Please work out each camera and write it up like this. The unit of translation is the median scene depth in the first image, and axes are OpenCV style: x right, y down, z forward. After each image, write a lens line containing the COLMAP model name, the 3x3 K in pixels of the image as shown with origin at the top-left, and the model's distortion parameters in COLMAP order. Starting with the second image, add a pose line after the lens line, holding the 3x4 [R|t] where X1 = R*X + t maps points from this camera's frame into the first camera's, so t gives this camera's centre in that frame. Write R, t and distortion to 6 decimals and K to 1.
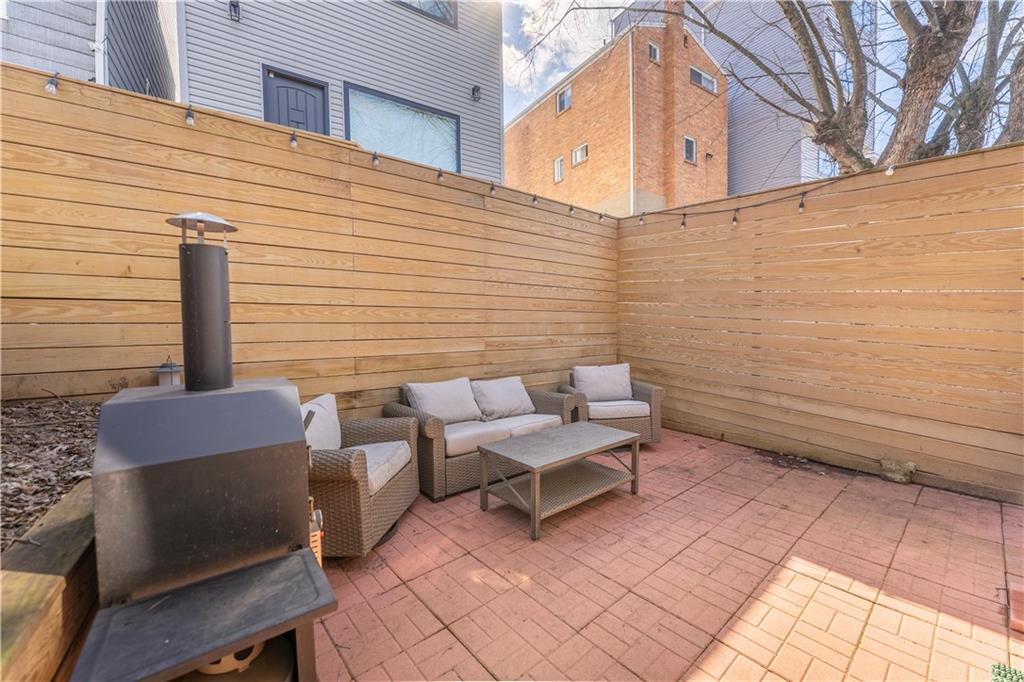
lens RADIAL K [[409.1, 0, 510.3], [0, 409.1, 340.8], [0, 0, 1]] dist [-0.000224, 0.000003]
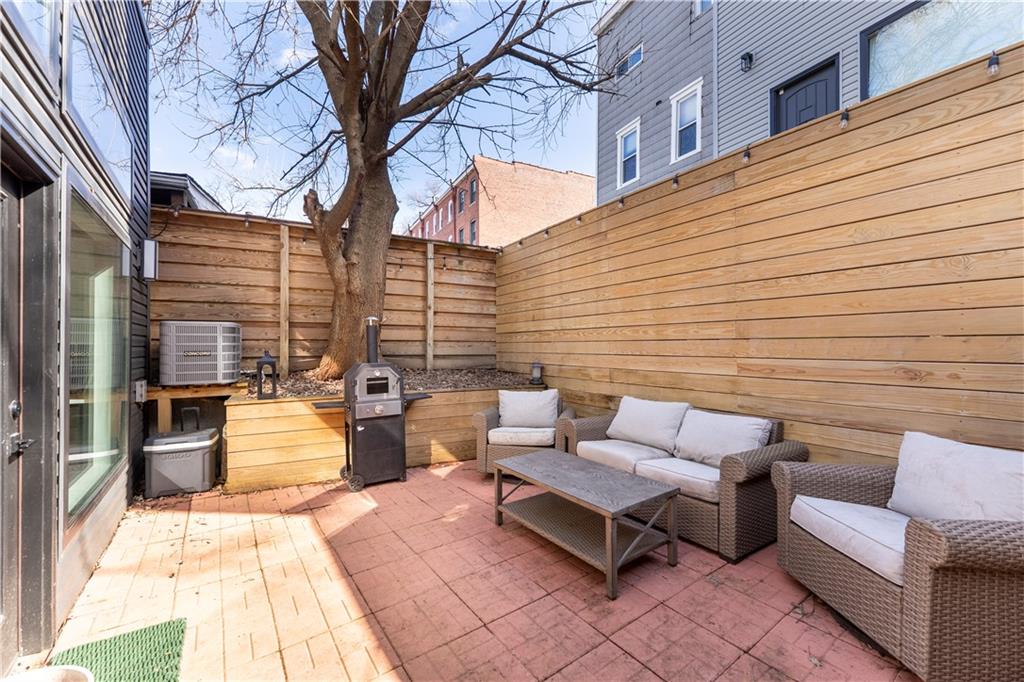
lens RADIAL K [[409.1, 0, 508.6], [0, 409.1, 343.1], [0, 0, 1]] dist [-0.000224, 0.000003]
pose [[-0.097916, 0.004466, -0.995185, 0.780568], [-0.025395, 0.999653, 0.006985, -0.033025], [0.994871, 0.025957, -0.097769, 0.708952]]
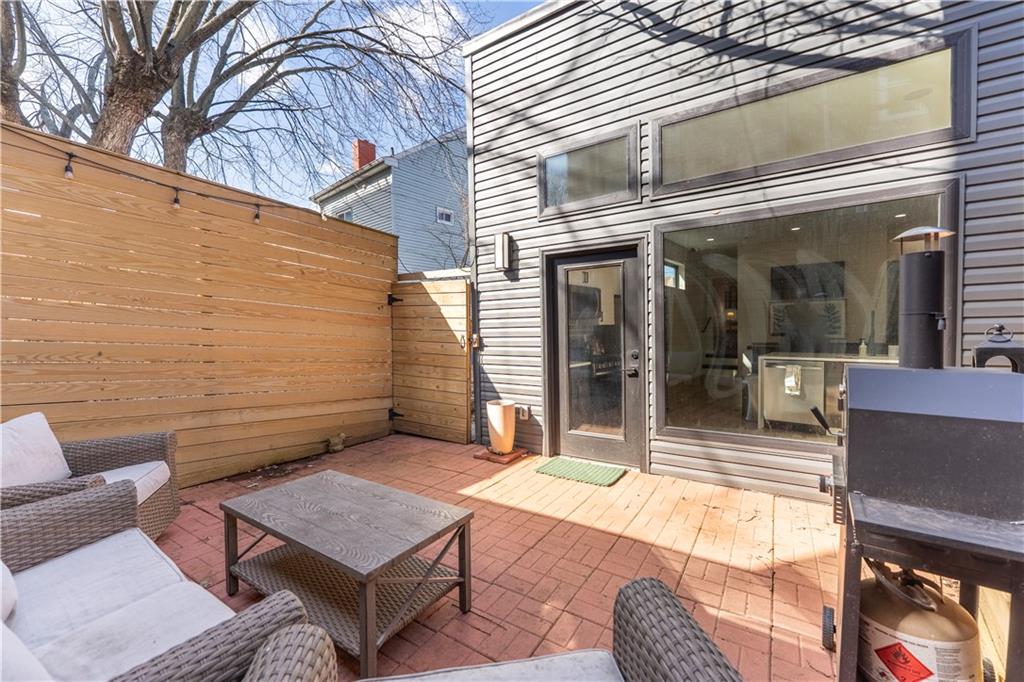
lens RADIAL K [[409.1, 0, 511.4], [0, 409.1, 341.9], [0, 0, 1]] dist [-0.000224, 0.000003]
pose [[-0.287433, -0.009732, 0.957751, -0.426784], [0.052388, 0.998292, 0.025867, -0.016023], [-0.956367, 0.057610, -0.286432, 0.694665]]
